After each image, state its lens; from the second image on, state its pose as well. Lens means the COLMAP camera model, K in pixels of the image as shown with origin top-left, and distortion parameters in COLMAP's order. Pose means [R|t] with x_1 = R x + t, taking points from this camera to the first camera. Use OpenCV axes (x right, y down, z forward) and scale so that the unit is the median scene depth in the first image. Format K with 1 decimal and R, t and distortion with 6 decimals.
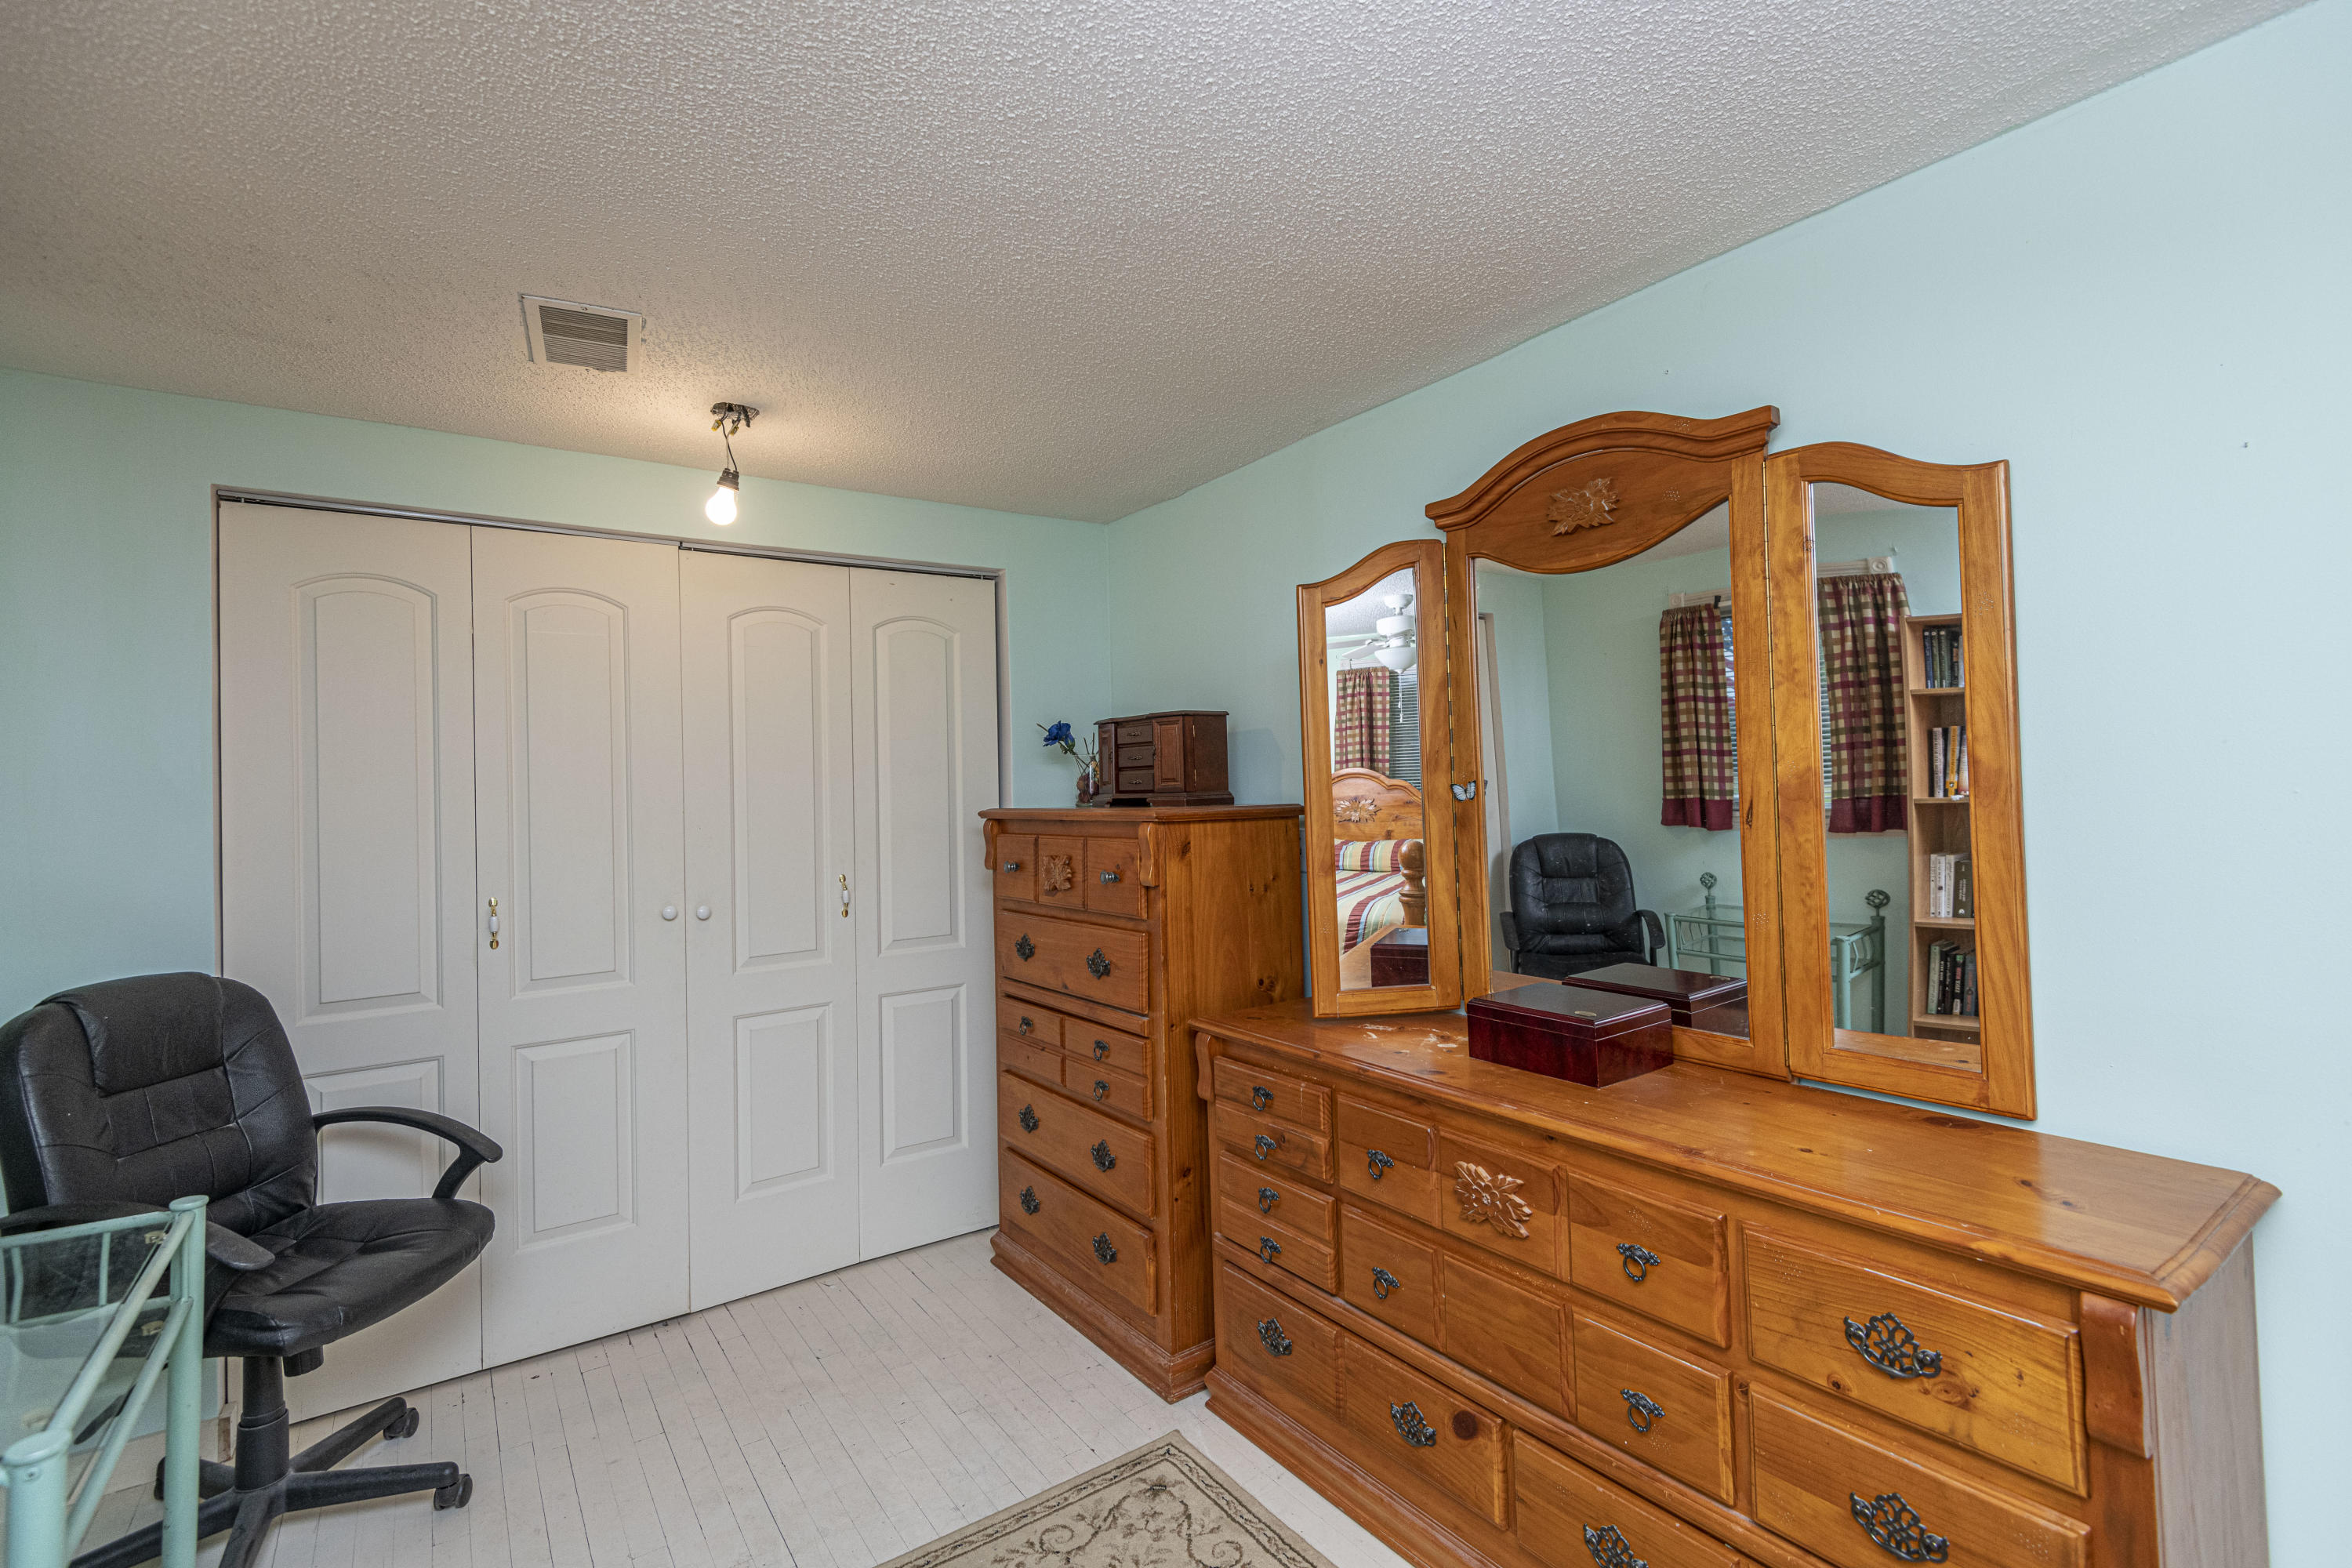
lens RADIAL K [[1056.2, 0, 1183.4], [0, 1056.2, 768.0], [0, 0, 1]] dist [0.027824, -0.005272]
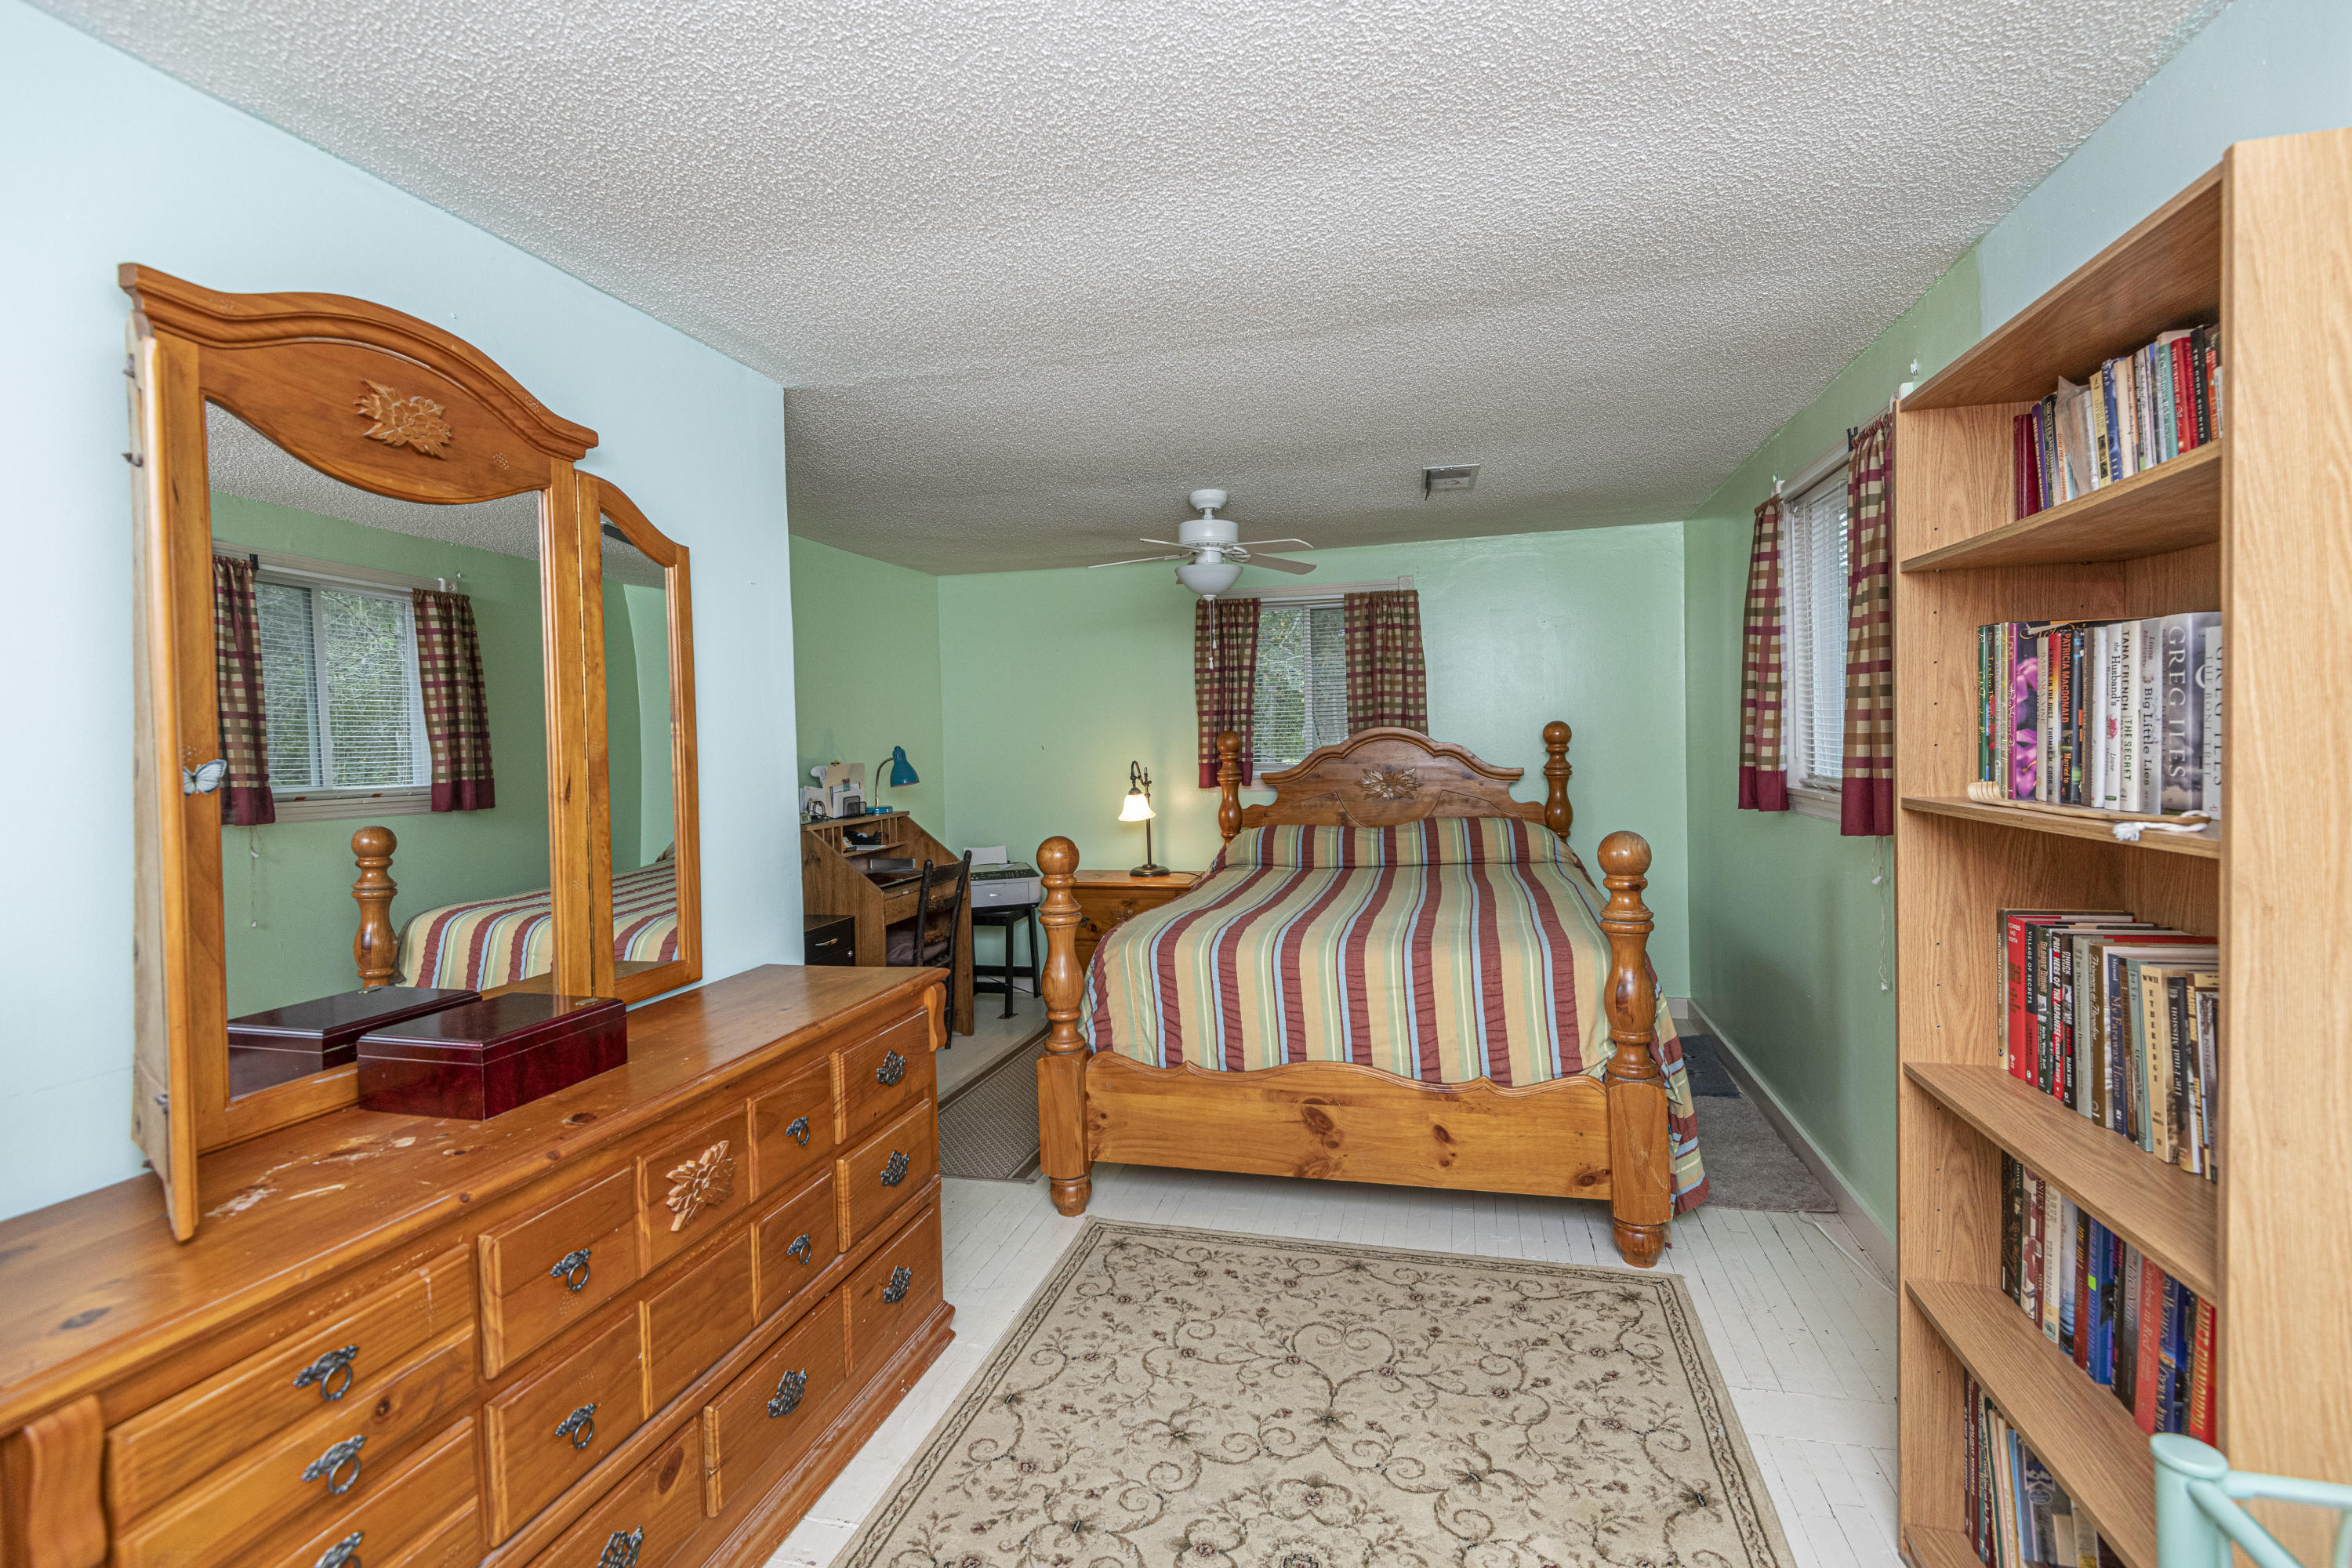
lens RADIAL K [[1056.2, 0, 1174.8], [0, 1056.2, 762.3], [0, 0, 1]] dist [0.027824, -0.005272]
pose [[-0.630566, 0.026239, 0.775692, -0.665994], [0.032250, 0.999451, -0.007592, 0.041550], [-0.775465, 0.020229, -0.631066, 1.148864]]
